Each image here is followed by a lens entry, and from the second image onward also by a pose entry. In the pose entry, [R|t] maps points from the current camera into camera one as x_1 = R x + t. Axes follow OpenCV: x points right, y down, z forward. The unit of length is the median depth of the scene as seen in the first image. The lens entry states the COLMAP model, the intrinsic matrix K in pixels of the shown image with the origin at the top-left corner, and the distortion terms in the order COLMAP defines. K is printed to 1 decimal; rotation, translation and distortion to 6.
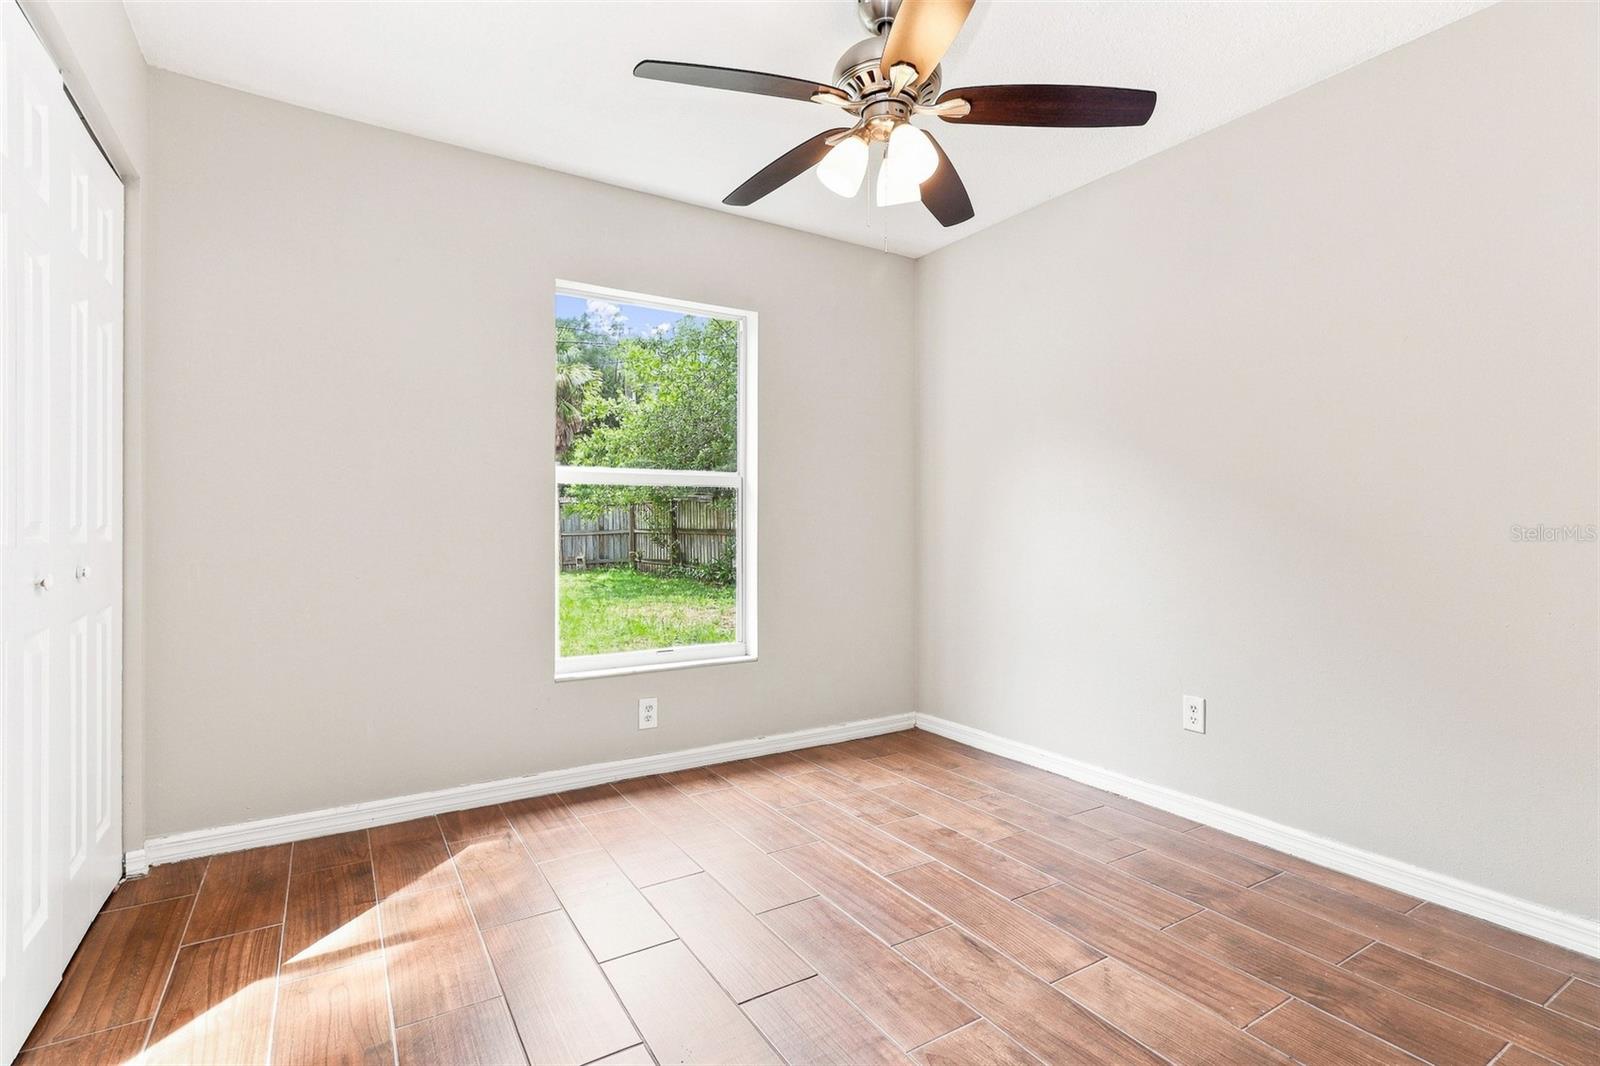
lens RADIAL K [[777.9, 0, 804.6], [0, 777.9, 521.6], [0, 0, 1]] dist [-0.029705, 0.016992]
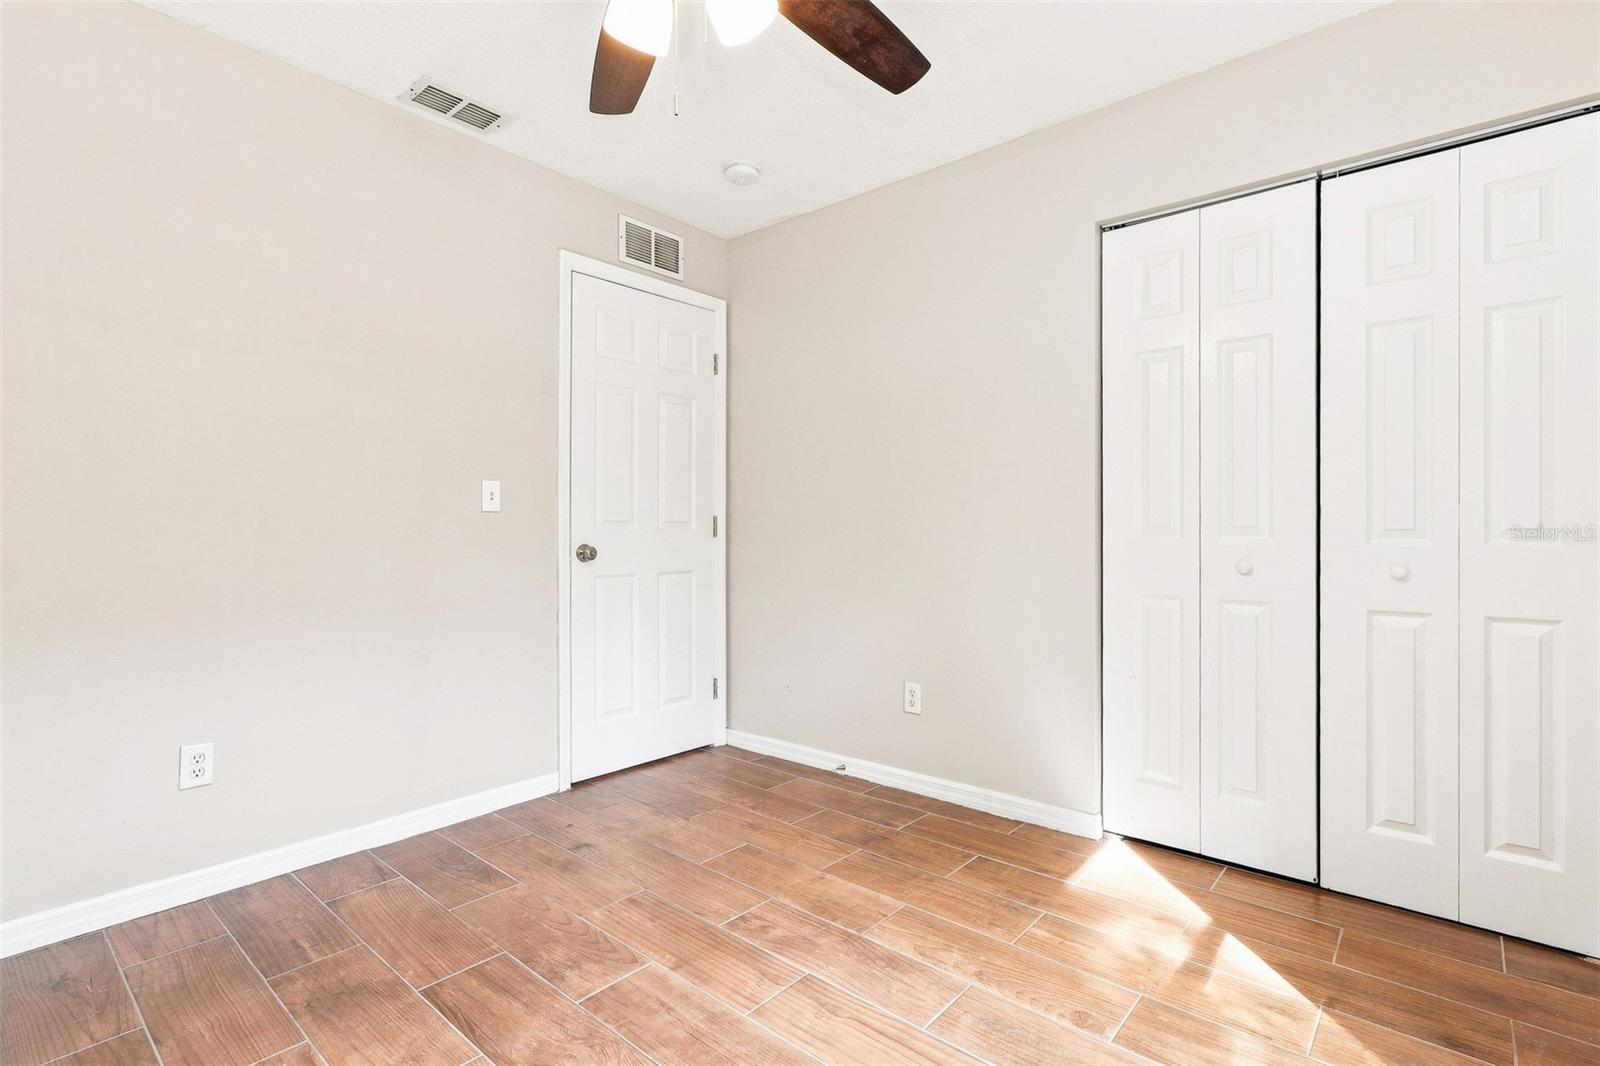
lens RADIAL K [[757.9, 0, 806.3], [0, 757.9, 532.6], [0, 0, 1]] dist [-0.003250, 0.000284]
pose [[-0.955807, -0.003078, -0.293977, 0.176271], [-0.000905, 0.999971, -0.007527, 0.011838], [0.293992, -0.006928, -0.955783, 1.530825]]
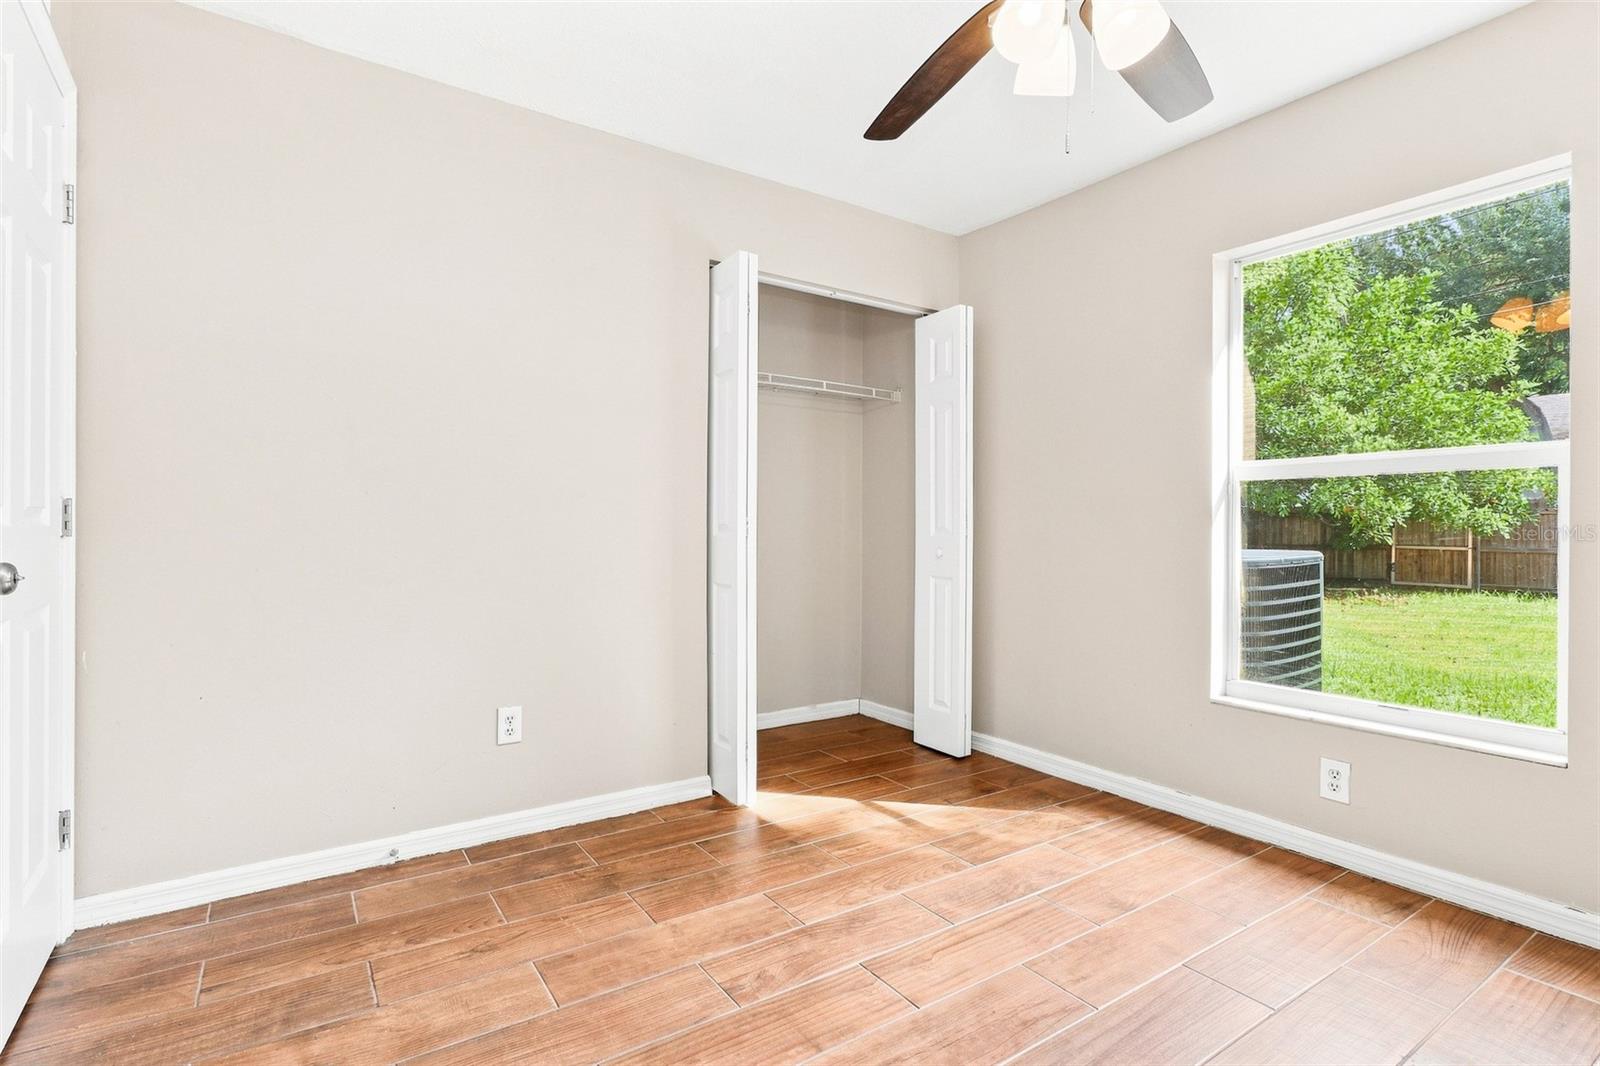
lens RADIAL K [[757.9, 0, 806.3], [0, 757.9, 532.6], [0, 0, 1]] dist [-0.003250, 0.000284]
pose [[0.027736, 0.002362, -0.999612, 0.751211], [-0.000514, 0.999997, 0.002349, 0.007010], [0.999615, 0.000448, 0.027737, 0.677162]]
